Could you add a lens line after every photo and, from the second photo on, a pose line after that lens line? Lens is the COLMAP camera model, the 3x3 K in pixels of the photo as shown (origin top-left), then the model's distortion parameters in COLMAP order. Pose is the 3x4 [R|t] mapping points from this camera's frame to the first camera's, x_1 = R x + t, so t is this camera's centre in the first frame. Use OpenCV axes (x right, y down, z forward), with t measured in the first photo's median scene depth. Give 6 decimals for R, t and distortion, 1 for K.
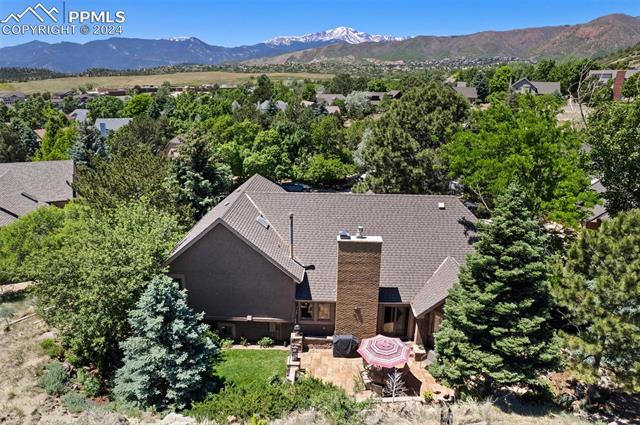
lens RADIAL K [[411.5, 0, 320.0], [0, 411.5, 212.5], [0, 0, 1]] dist [-0.071126, 0.053455]
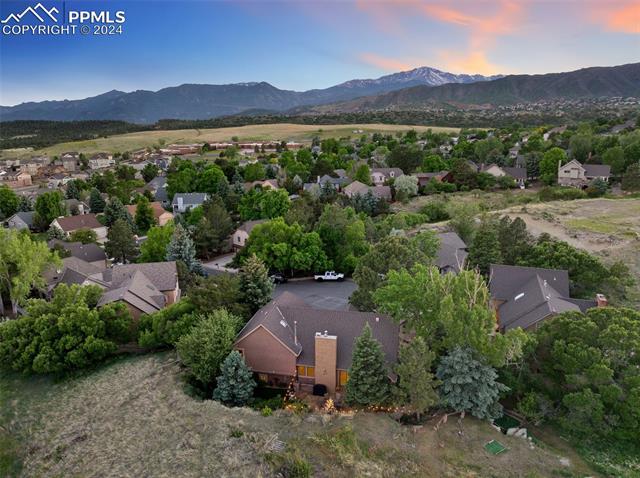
lens RADIAL K [[452.3, 0, 320.0], [0, 452.3, 239.0], [0, 0, 1]] dist [-0.041217, 0.003559]
pose [[0.986467, 0.025458, -0.161974, 0.504782], [-0.036166, 0.997326, -0.063507, -0.338637], [0.159924, 0.068506, 0.984749, -1.535558]]
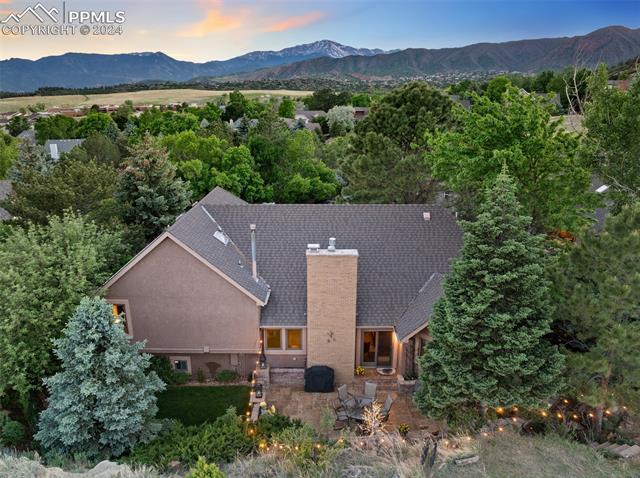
lens RADIAL K [[452.3, 0, 320.0], [0, 452.3, 239.0], [0, 0, 1]] dist [-0.041217, 0.003559]
pose [[0.999139, -0.020078, 0.036314, 0.044920], [0.020453, 0.999741, -0.009973, 0.053008], [-0.036104, 0.010707, 0.999291, 0.060038]]
